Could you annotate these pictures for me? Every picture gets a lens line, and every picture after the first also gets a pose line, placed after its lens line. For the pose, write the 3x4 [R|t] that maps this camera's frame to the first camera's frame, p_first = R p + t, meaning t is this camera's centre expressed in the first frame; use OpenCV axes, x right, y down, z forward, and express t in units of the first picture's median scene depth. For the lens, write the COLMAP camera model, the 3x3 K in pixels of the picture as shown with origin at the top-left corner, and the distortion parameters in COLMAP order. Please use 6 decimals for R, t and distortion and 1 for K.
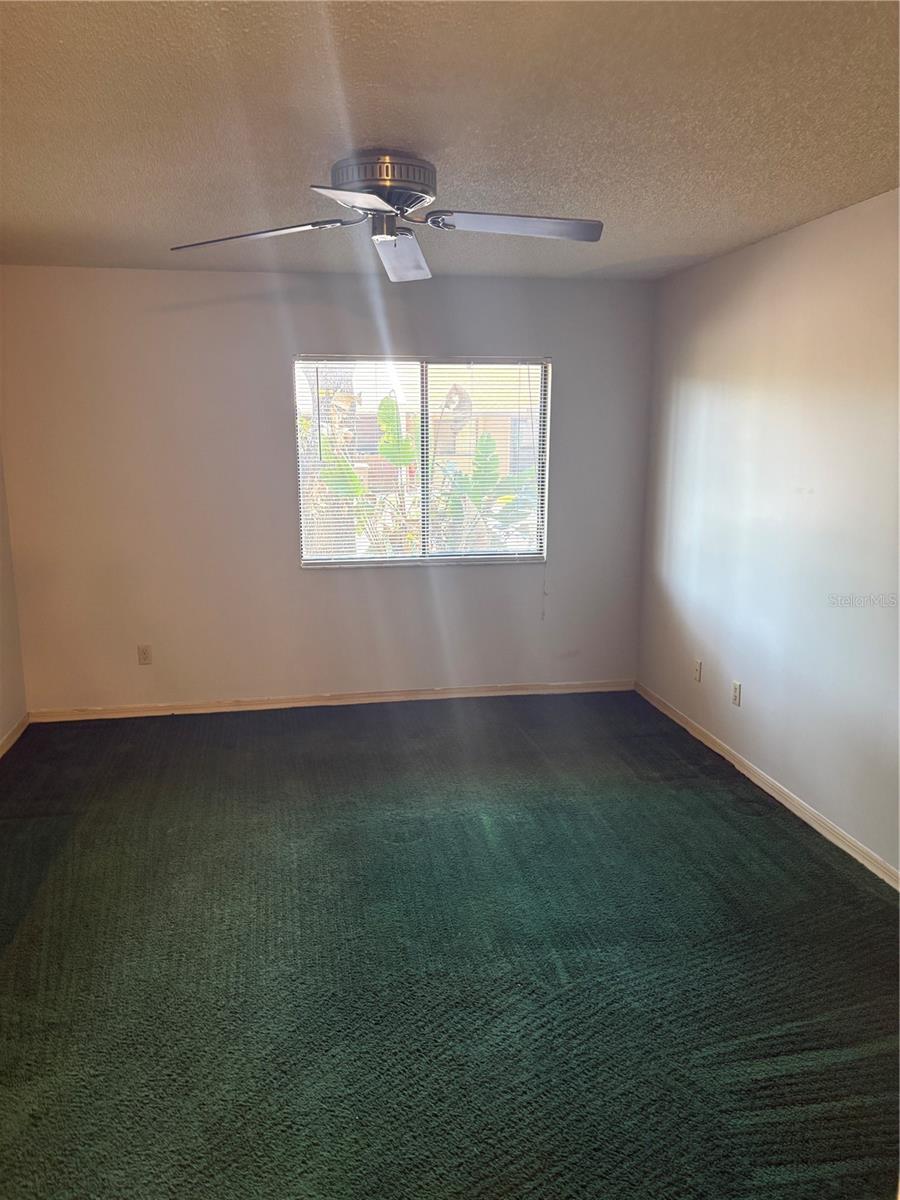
lens RADIAL K [[913.7, 0, 450.0], [0, 913.7, 600.0], [0, 0, 1]] dist [0.040356, -0.004785]
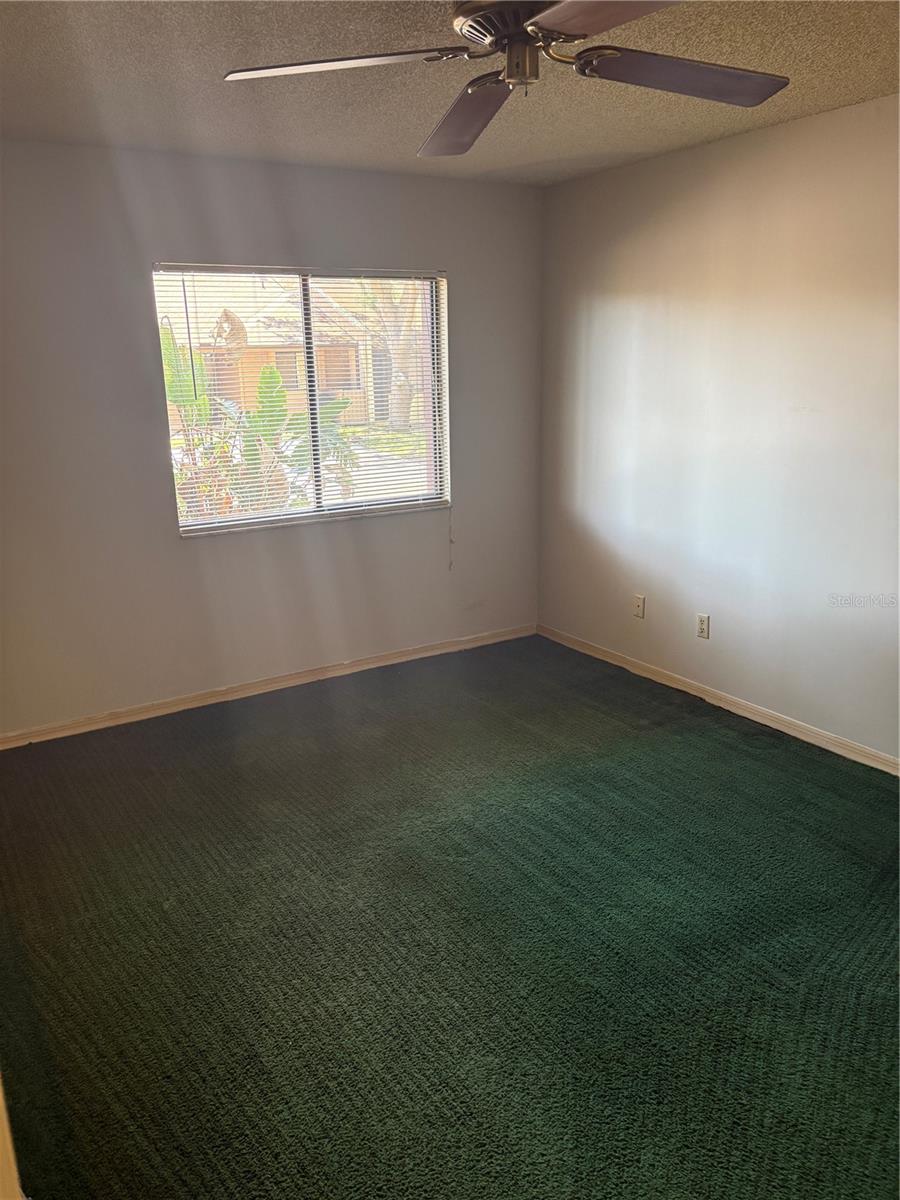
lens RADIAL K [[913.7, 0, 450.0], [0, 913.7, 600.0], [0, 0, 1]] dist [0.040356, -0.004785]
pose [[0.929502, -0.115228, 0.350354, -0.230979], [0.091601, 0.992302, 0.083336, -0.025814], [-0.357259, -0.045369, 0.932903, 0.164695]]
